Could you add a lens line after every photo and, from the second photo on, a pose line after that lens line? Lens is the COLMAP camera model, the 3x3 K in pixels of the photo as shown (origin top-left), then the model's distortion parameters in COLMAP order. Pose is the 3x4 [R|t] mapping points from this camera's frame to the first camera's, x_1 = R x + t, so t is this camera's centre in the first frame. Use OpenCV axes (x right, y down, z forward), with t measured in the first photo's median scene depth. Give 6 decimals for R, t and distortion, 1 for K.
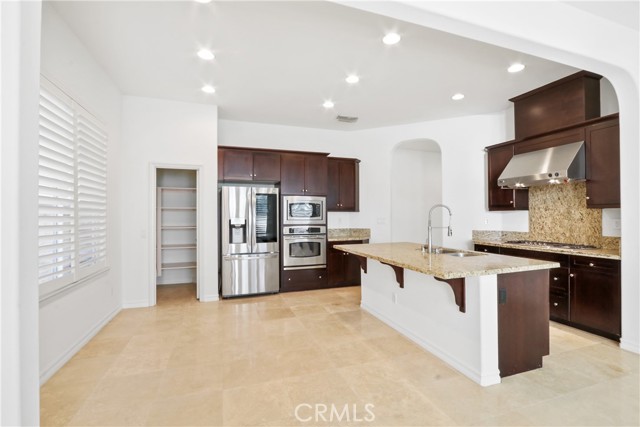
lens RADIAL K [[296.6, 0, 324.4], [0, 296.6, 213.2], [0, 0, 1]] dist [-0.015294, 0.001122]
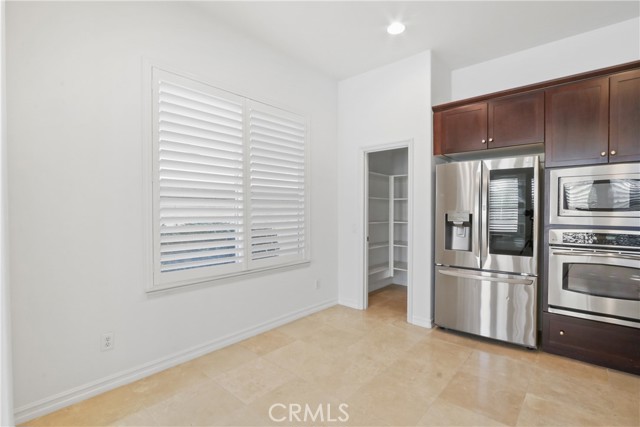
lens RADIAL K [[296.6, 0, 325.0], [0, 296.6, 214.1], [0, 0, 1]] dist [-0.015294, 0.001122]
pose [[0.491285, 0.014790, -0.870873, 0.120651], [0.007333, 0.999750, 0.021116, 0.006027], [0.870968, -0.016760, 0.491054, 0.417592]]
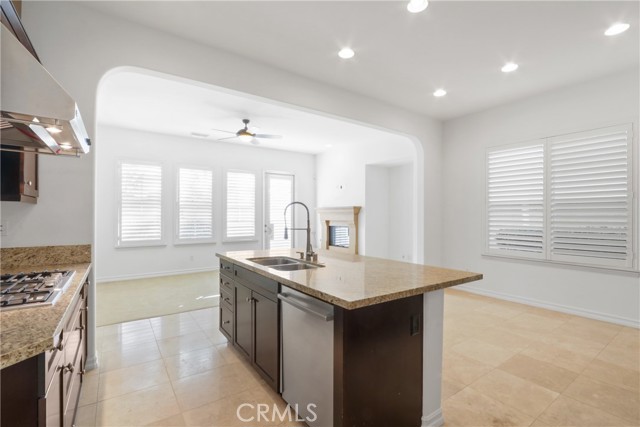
lens RADIAL K [[296.6, 0, 326.5], [0, 296.6, 212.6], [0, 0, 1]] dist [-0.015294, 0.001122]
pose [[-0.958207, -0.001467, -0.286072, 0.367206], [0.003397, 0.999858, -0.016503, 0.008212], [0.286055, -0.016785, -0.958066, 1.211450]]
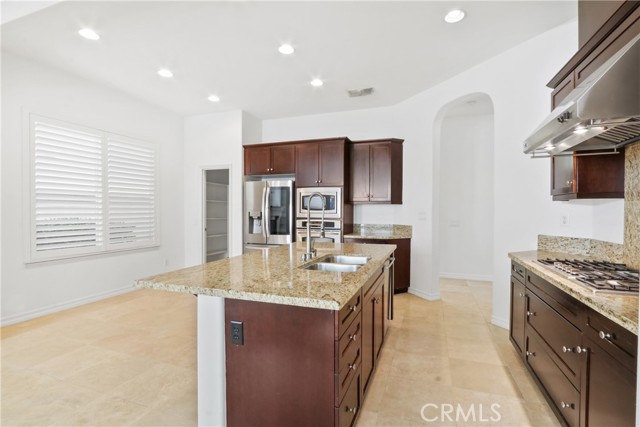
lens RADIAL K [[296.6, 0, 325.3], [0, 296.6, 213.8], [0, 0, 1]] dist [-0.015294, 0.001122]
pose [[0.777198, 0.013886, -0.629103, 0.567264], [0.000587, 0.999740, 0.022793, 0.003570], [0.629256, -0.018084, 0.776988, 0.308788]]
